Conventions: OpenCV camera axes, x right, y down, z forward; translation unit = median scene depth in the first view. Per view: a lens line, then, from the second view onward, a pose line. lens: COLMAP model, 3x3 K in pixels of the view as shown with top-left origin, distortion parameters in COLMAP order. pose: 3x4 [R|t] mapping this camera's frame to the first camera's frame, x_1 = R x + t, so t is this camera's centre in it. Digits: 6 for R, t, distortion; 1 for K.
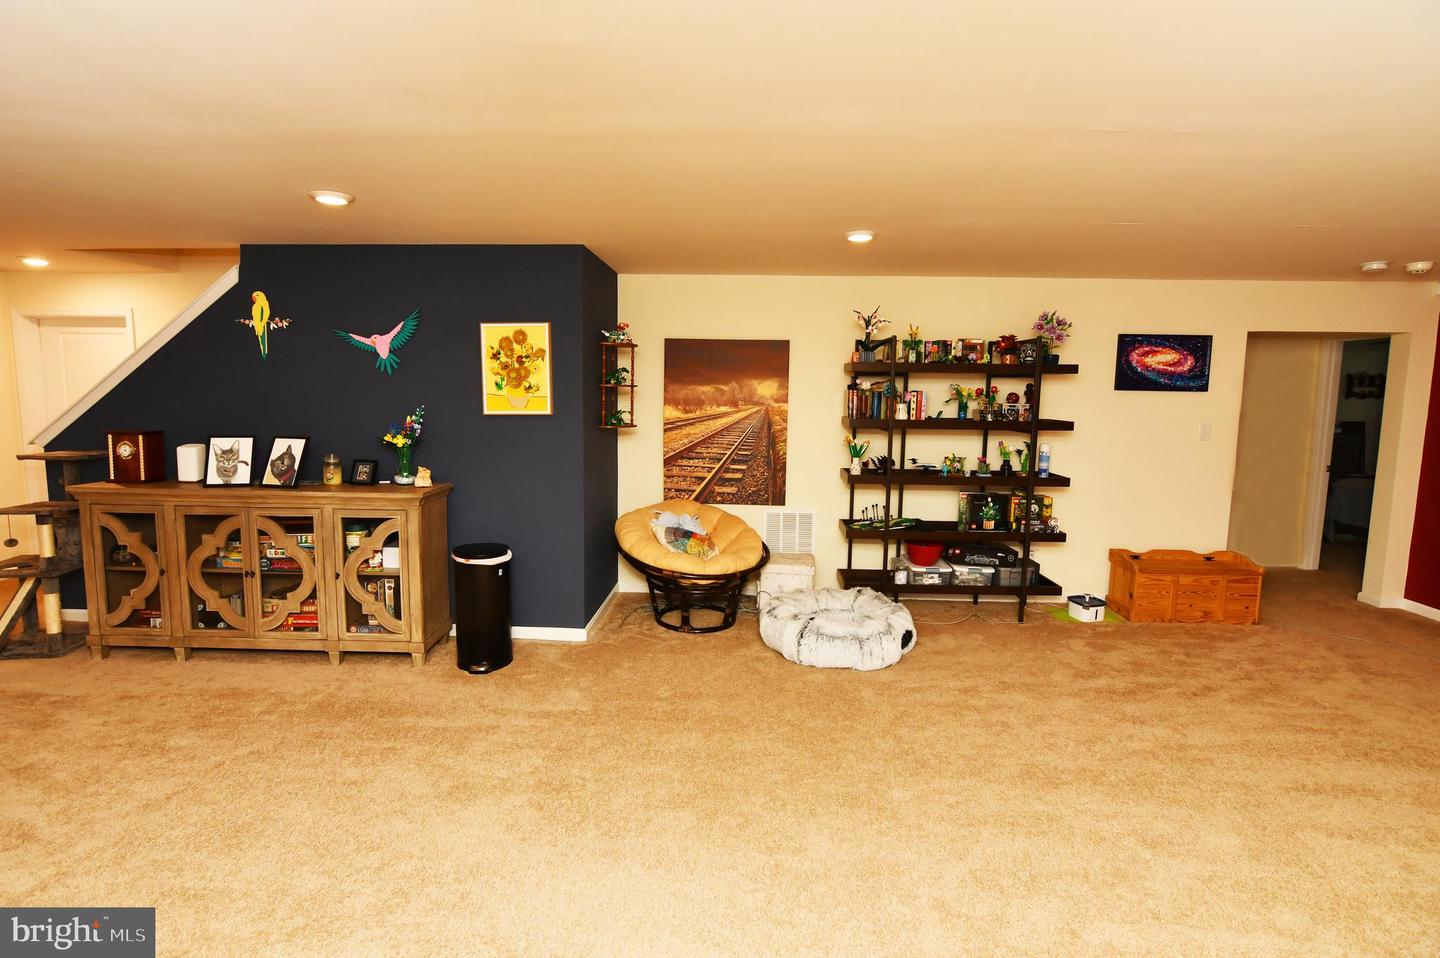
lens RADIAL K [[700.0, 0, 717.2], [0, 700.0, 467.7], [0, 0, 1]] dist [-0.033206, 0.011264]
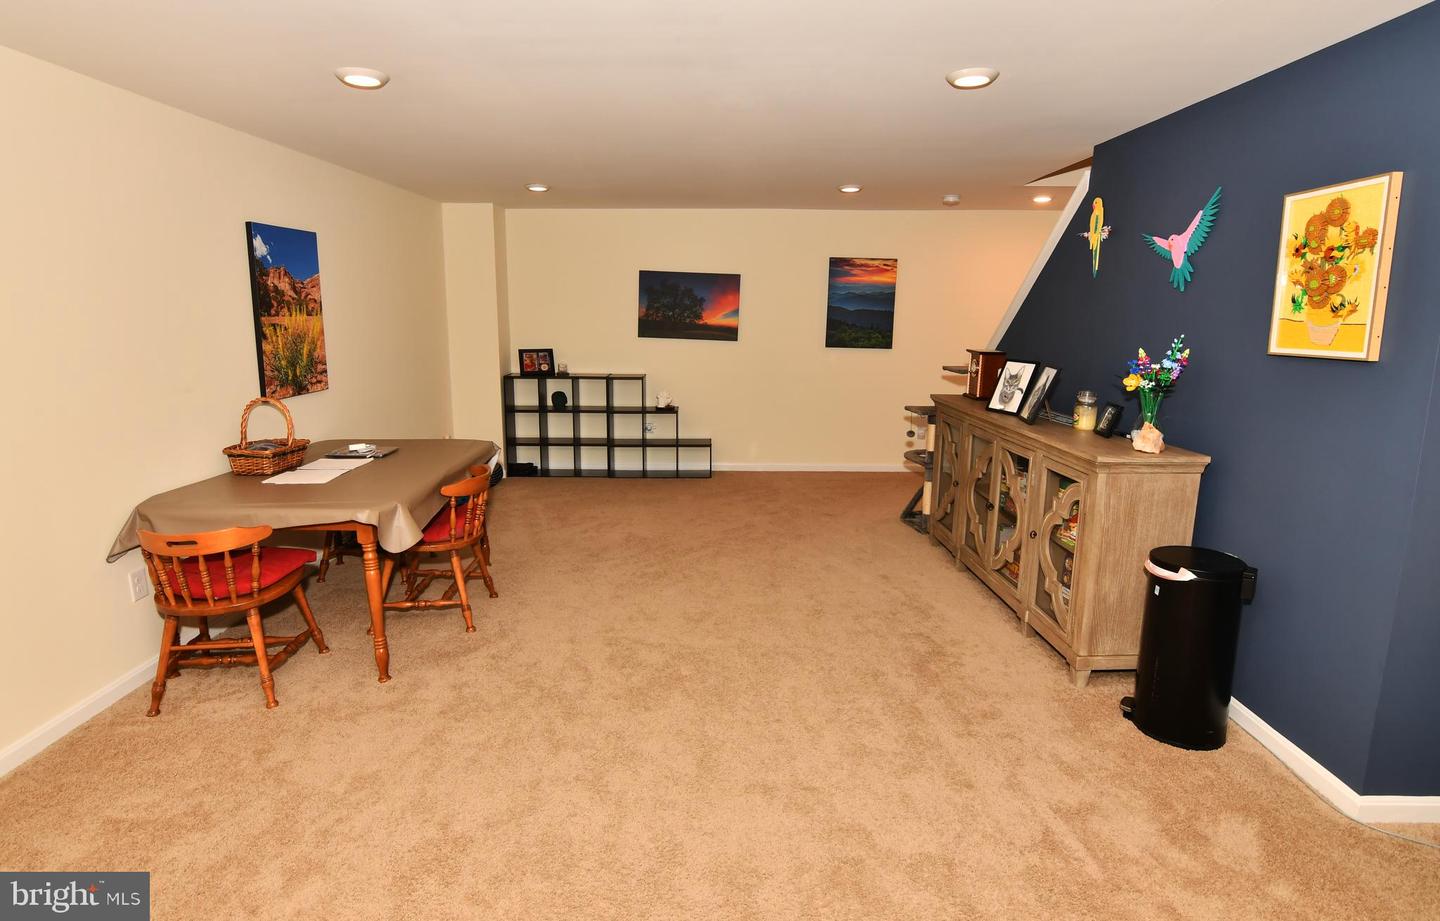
lens RADIAL K [[741.0, 0, 717.7], [0, 741.0, 438.8], [0, 0, 1]] dist [-0.003242, -0.000382]
pose [[0.063325, 0.163911, -0.984441, 0.272344], [-0.113213, 0.981233, 0.156094, -0.050102], [0.991551, 0.101567, 0.080693, 0.494297]]
